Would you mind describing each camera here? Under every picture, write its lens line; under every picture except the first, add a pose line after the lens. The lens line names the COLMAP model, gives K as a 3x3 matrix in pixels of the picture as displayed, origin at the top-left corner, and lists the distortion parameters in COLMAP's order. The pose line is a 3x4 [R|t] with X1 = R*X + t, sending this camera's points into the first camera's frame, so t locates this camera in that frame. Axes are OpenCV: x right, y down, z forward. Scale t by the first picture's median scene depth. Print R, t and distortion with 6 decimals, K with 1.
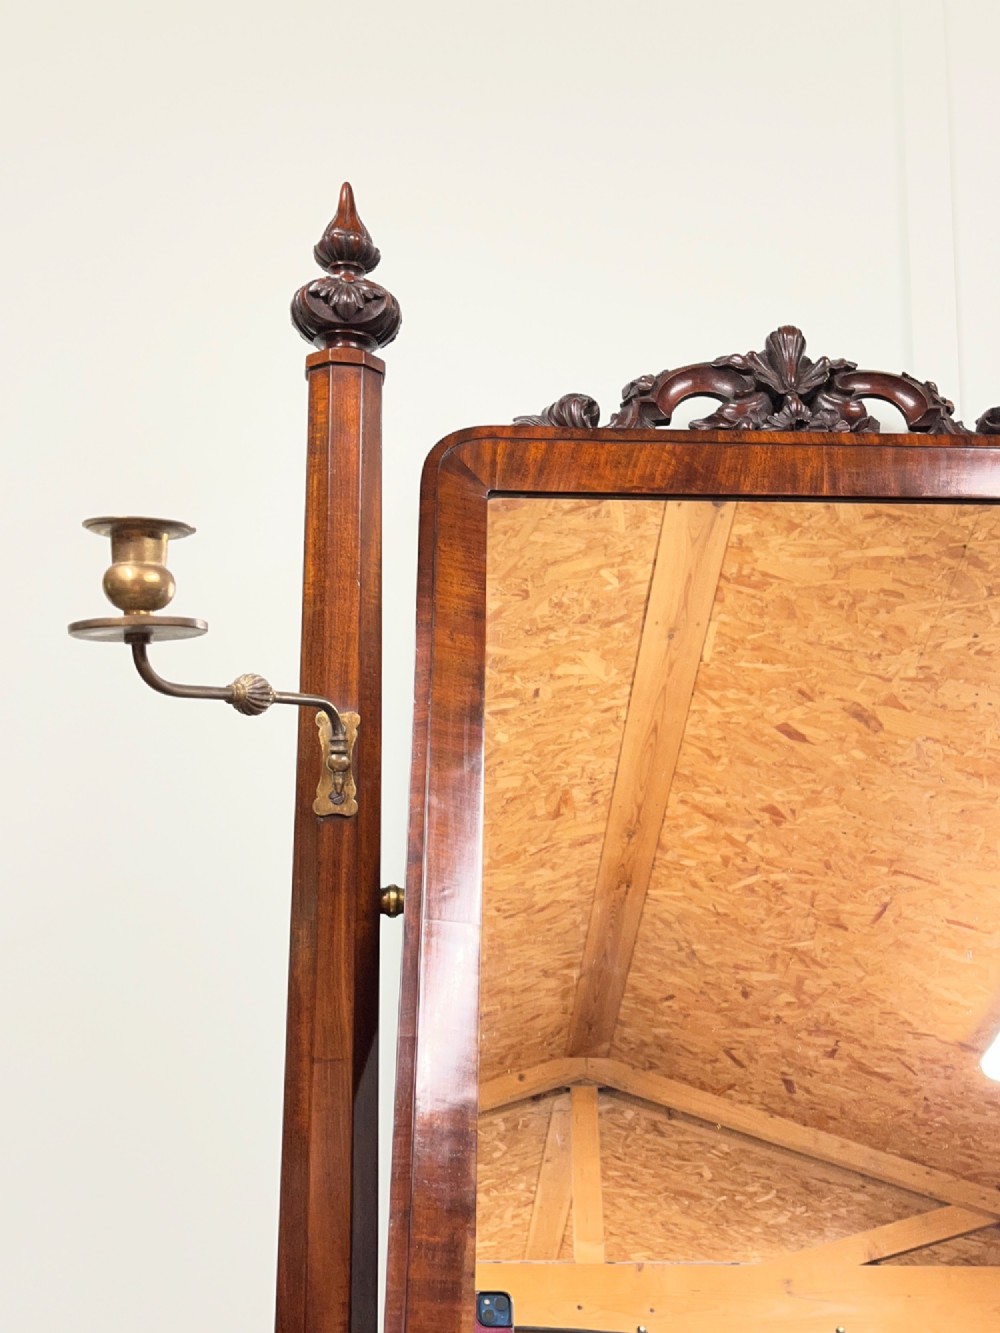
lens RADIAL K [[1314.7, 0, 500.0], [0, 1314.7, 666.5], [0, 0, 1]] dist [0.180022, -0.512284]
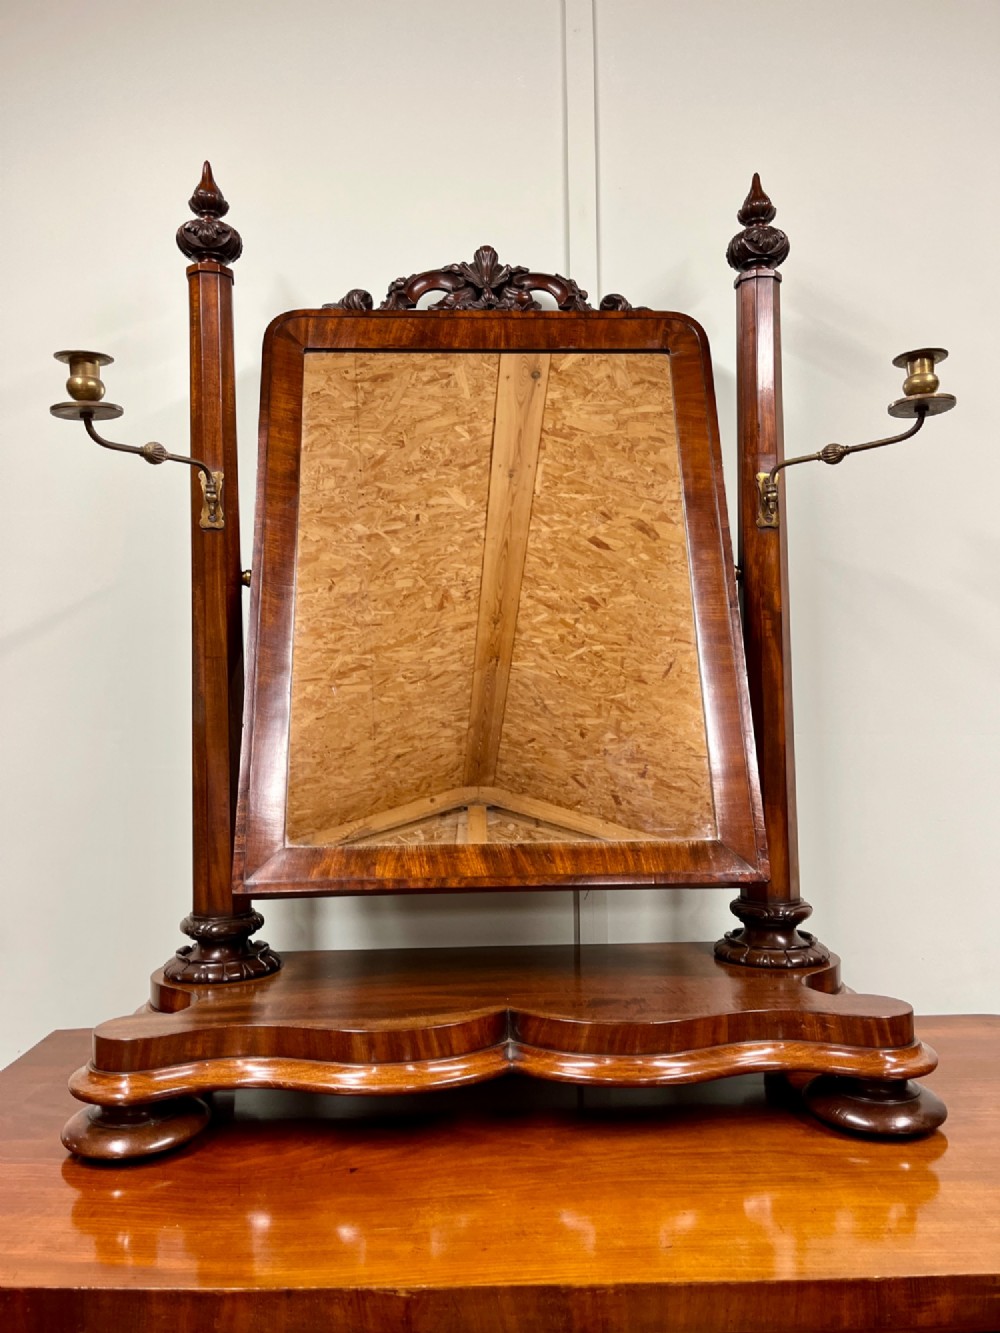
lens RADIAL K [[1066.7, 0, 464.7], [0, 1066.7, 661.5], [0, 0, 1]] dist [0.125860, -0.196682]
pose [[0.999790, -0.020475, -0.000550, 0.076269], [0.020409, 0.993551, 0.111538, 0.047010], [-0.001737, -0.111526, 0.993760, -0.172301]]
